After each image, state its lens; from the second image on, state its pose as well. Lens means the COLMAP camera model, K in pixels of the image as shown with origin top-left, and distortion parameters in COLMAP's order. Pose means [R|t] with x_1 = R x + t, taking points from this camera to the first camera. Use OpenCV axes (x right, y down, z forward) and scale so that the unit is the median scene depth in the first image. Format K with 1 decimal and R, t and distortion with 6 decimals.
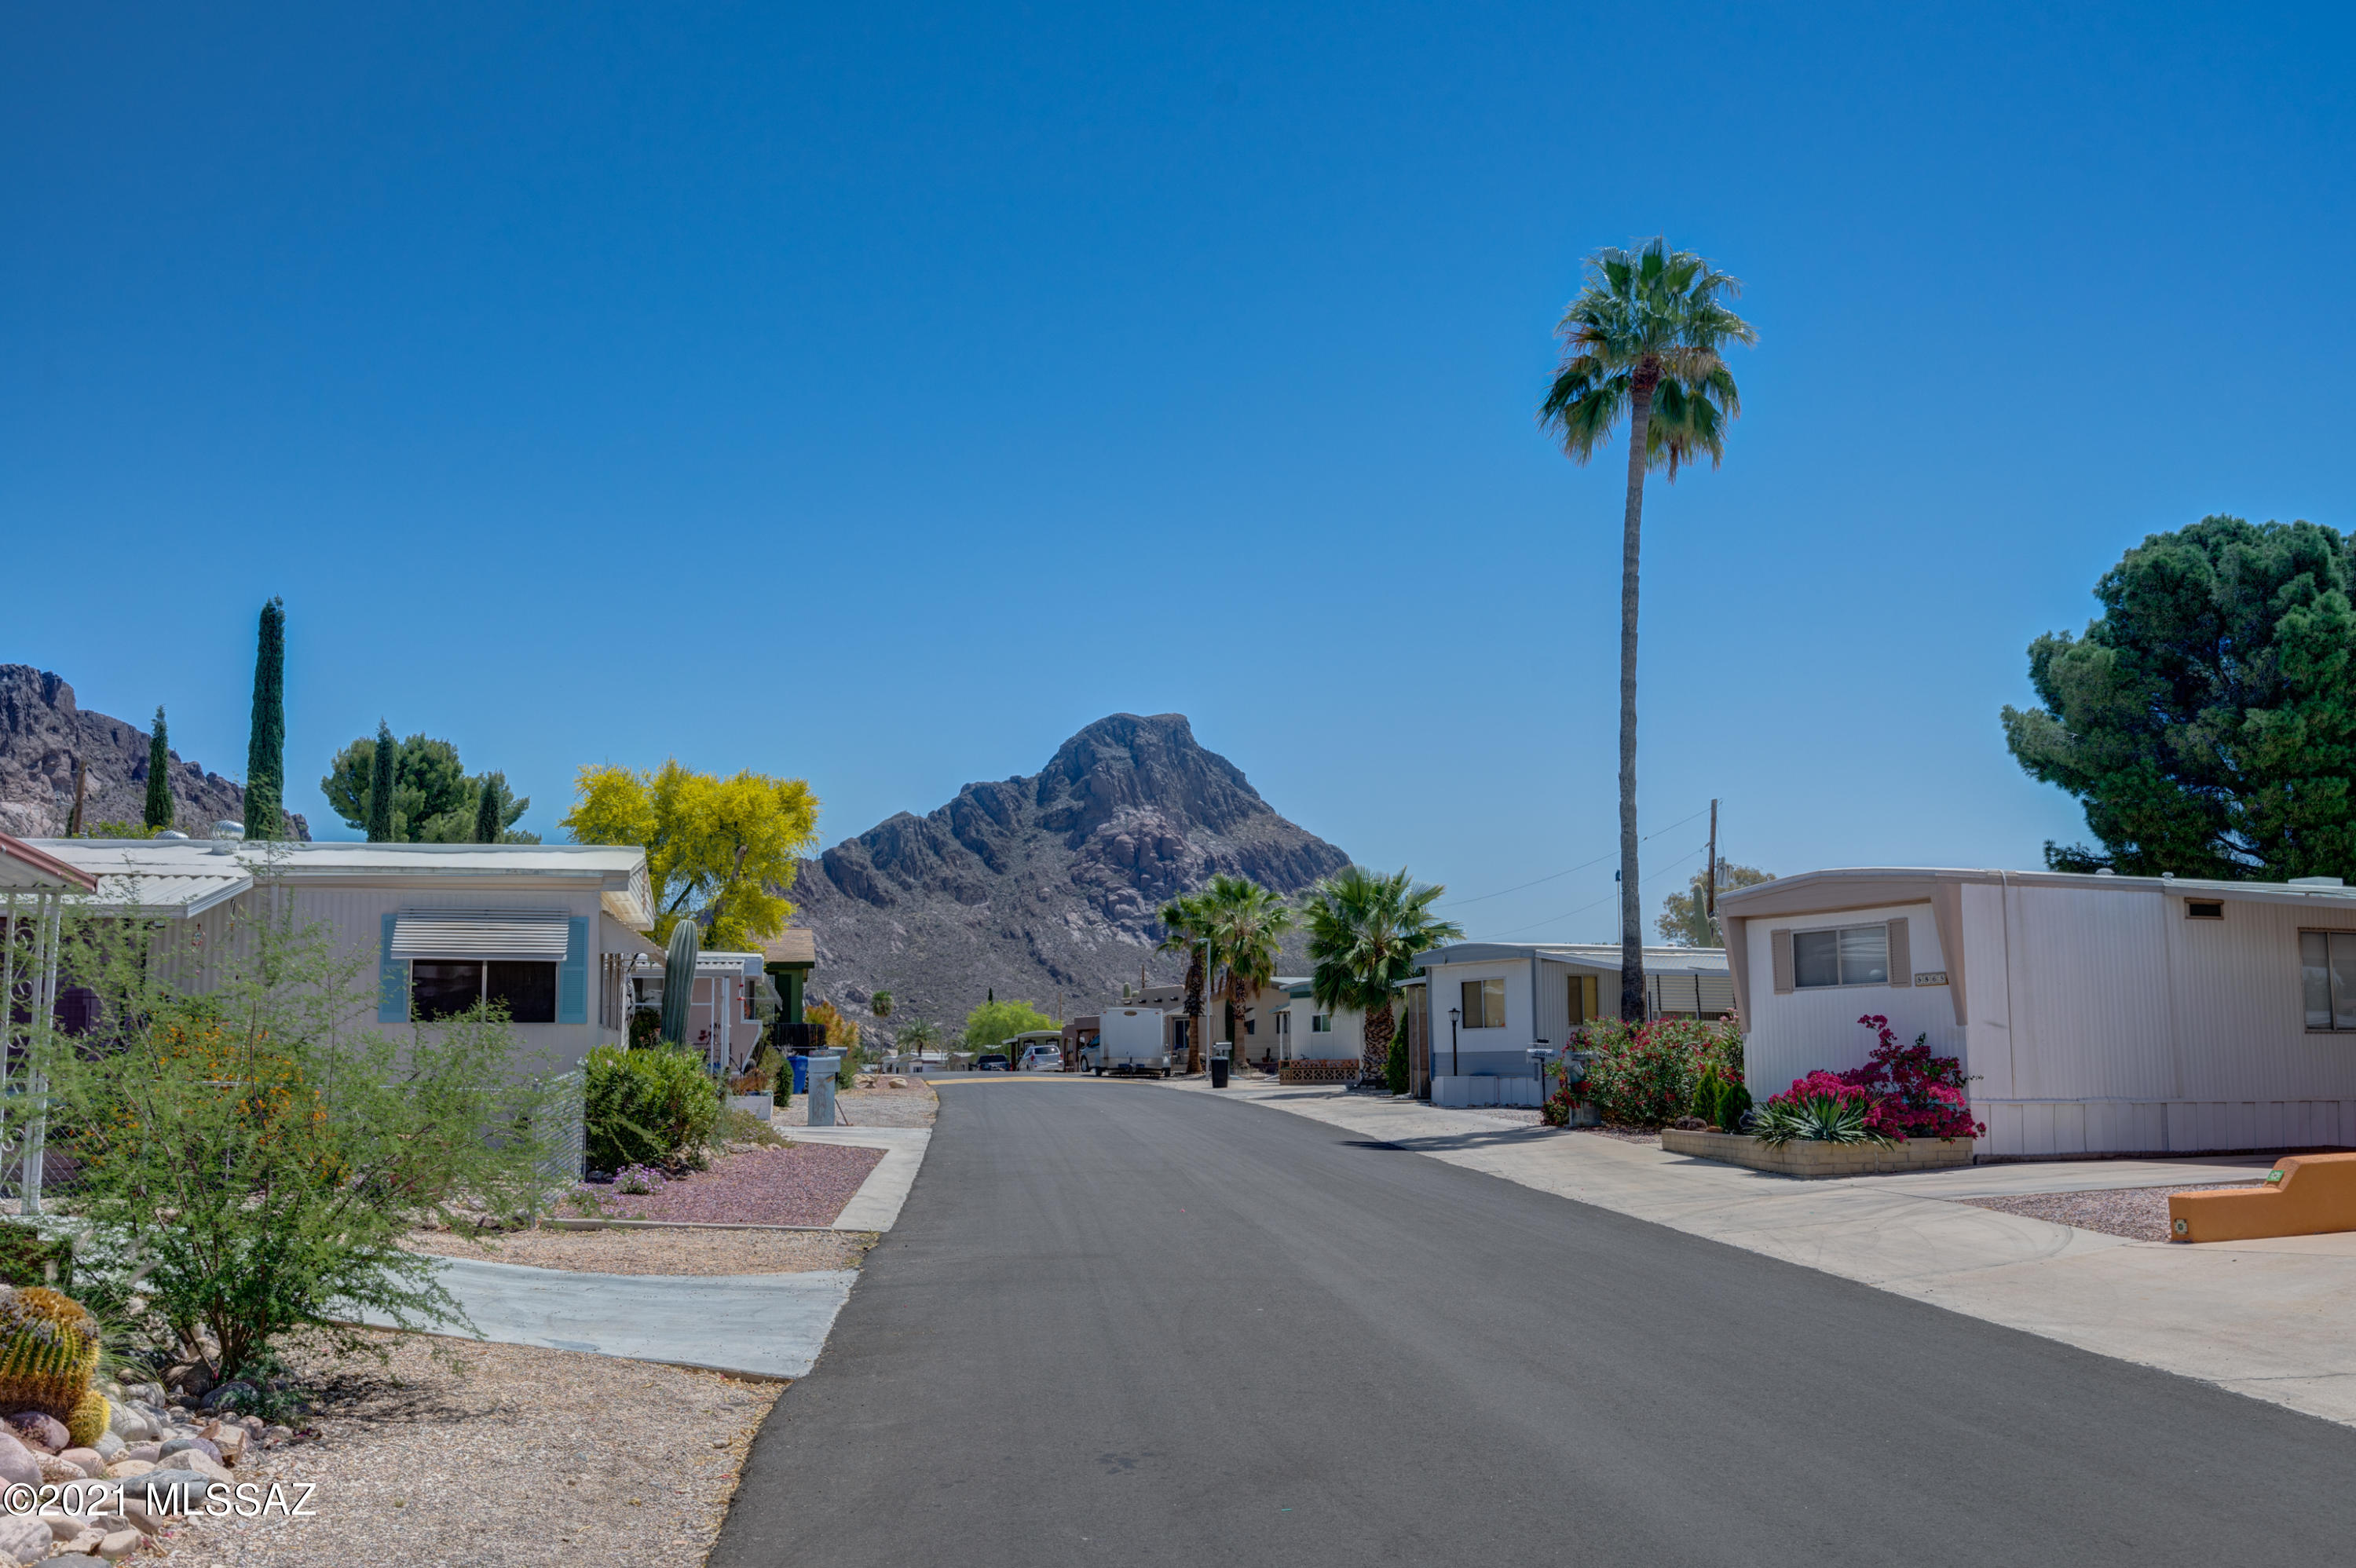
lens RADIAL K [[2393.5, 0, 1178.0], [0, 2393.5, 784.0], [0, 0, 1]] dist [0.005091, 0.009133]
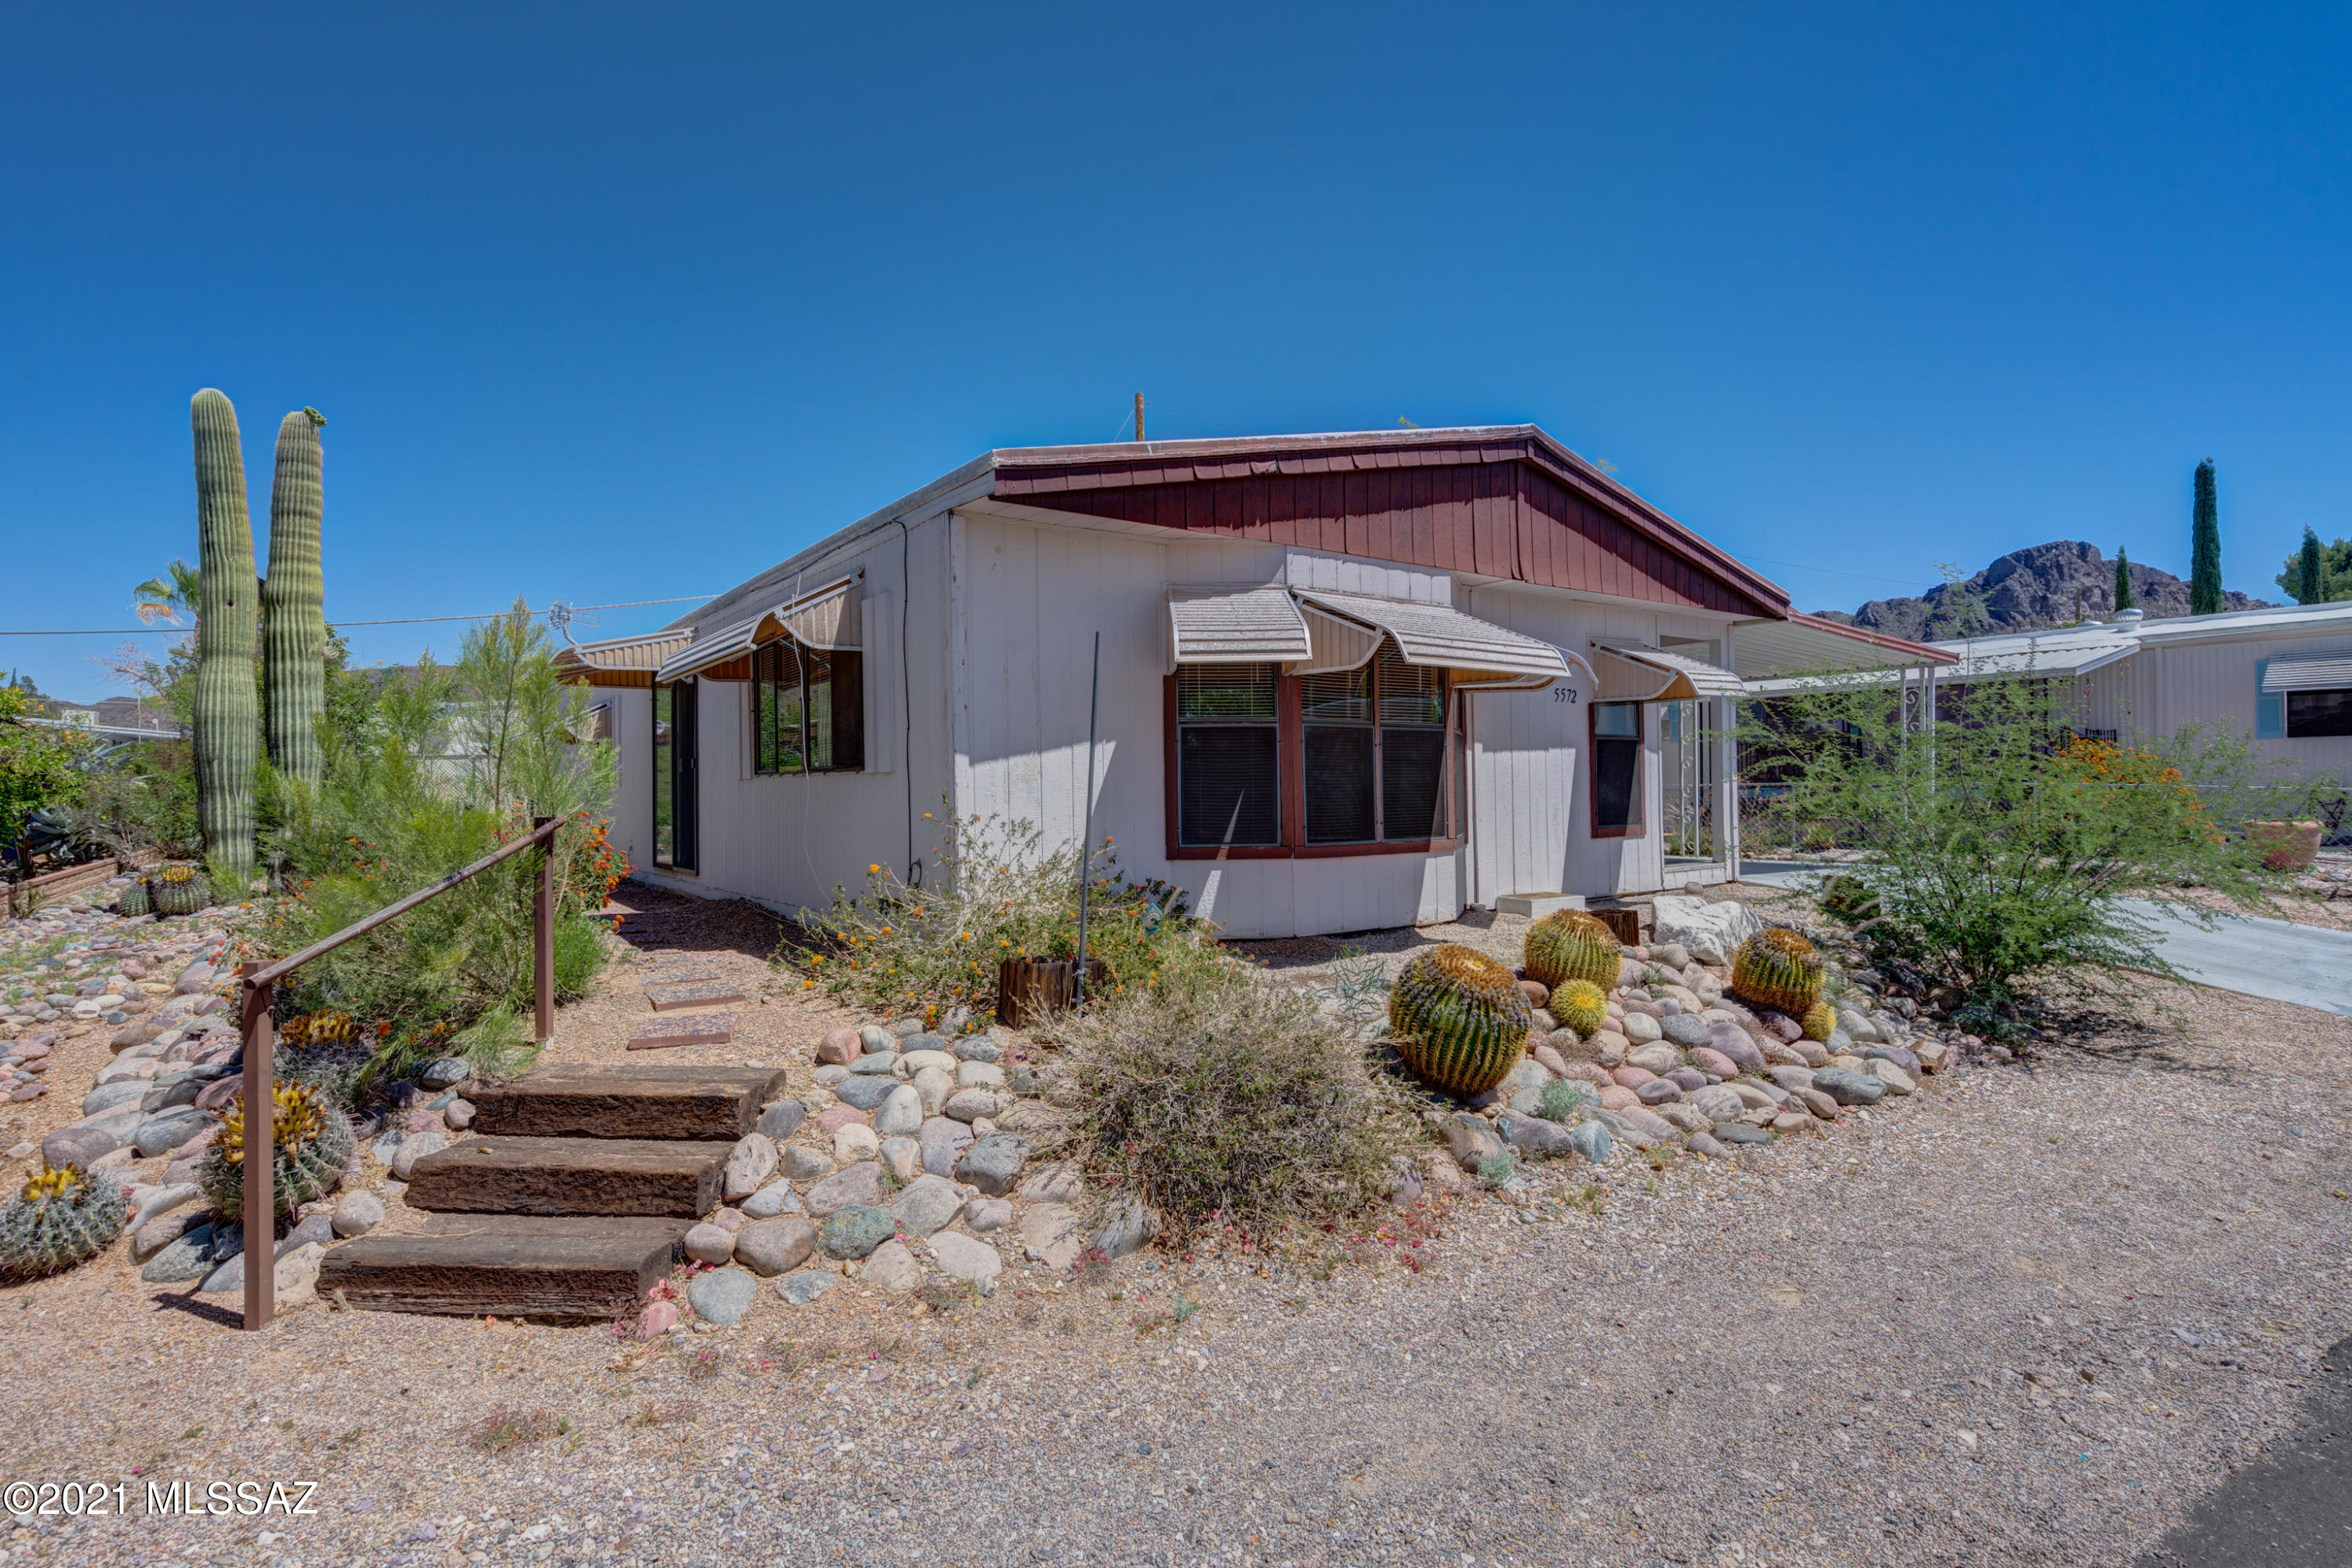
lens RADIAL K [[1122.9, 0, 1176.0], [0, 1122.9, 784.0], [0, 0, 1]] dist [0.000303, -0.010023]
pose [[0.397079, -0.005420, -0.917768, 0.009686], [0.122453, 0.991355, 0.047126, 0.026936], [0.909579, -0.131096, 0.394310, 0.253857]]
